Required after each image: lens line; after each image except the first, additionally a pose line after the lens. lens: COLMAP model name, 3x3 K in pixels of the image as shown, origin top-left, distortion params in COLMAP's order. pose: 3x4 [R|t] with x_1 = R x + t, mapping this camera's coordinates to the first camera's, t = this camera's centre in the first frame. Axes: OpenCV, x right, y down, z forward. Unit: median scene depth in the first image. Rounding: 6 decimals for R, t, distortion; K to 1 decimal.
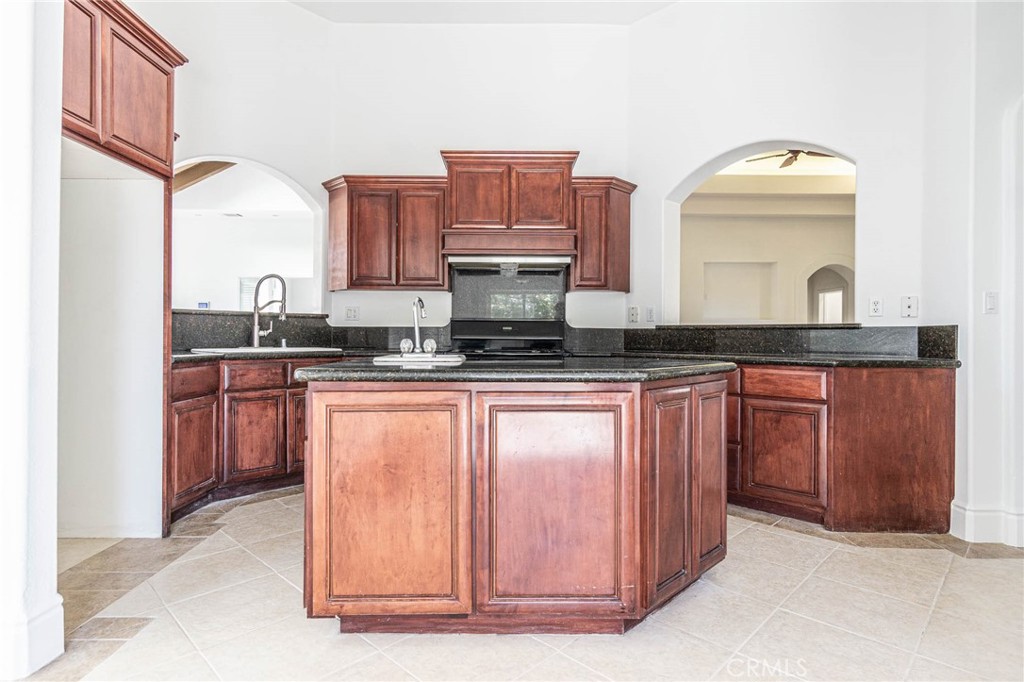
lens RADIAL K [[546.6, 0, 509.7], [0, 546.6, 337.5], [0, 0, 1]] dist [0.007379, 0.002778]
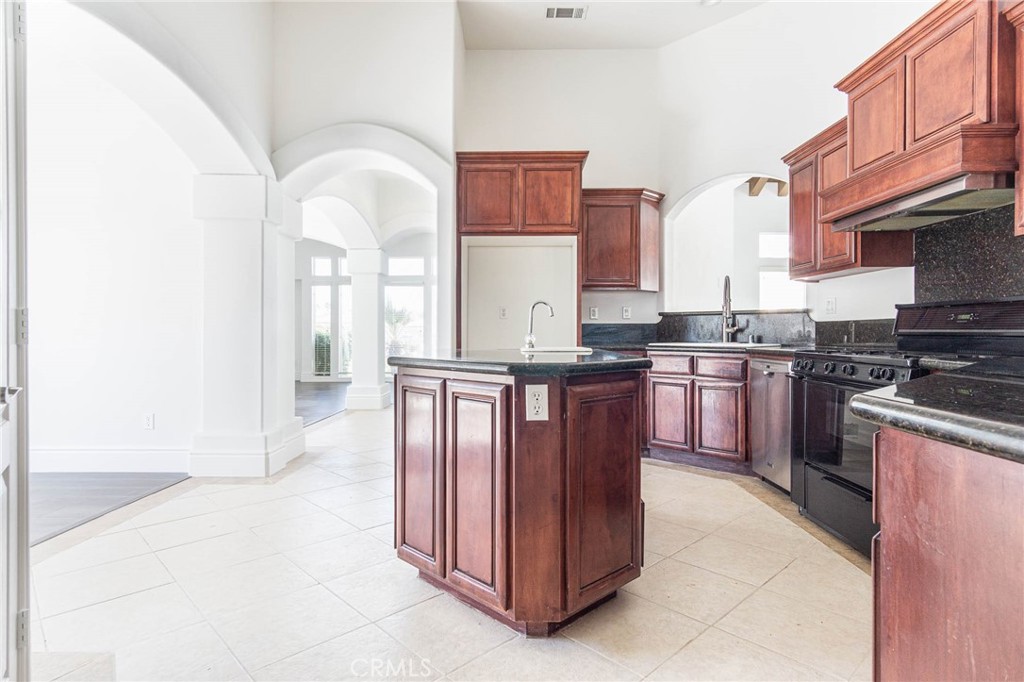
lens RADIAL K [[546.6, 0, 511.7], [0, 546.6, 337.7], [0, 0, 1]] dist [0.007379, 0.002778]
pose [[-0.035967, 0.003365, -0.999347, 0.664898], [-0.002702, 0.999990, 0.003464, 0.005093], [0.999349, 0.002825, -0.035958, 0.599478]]
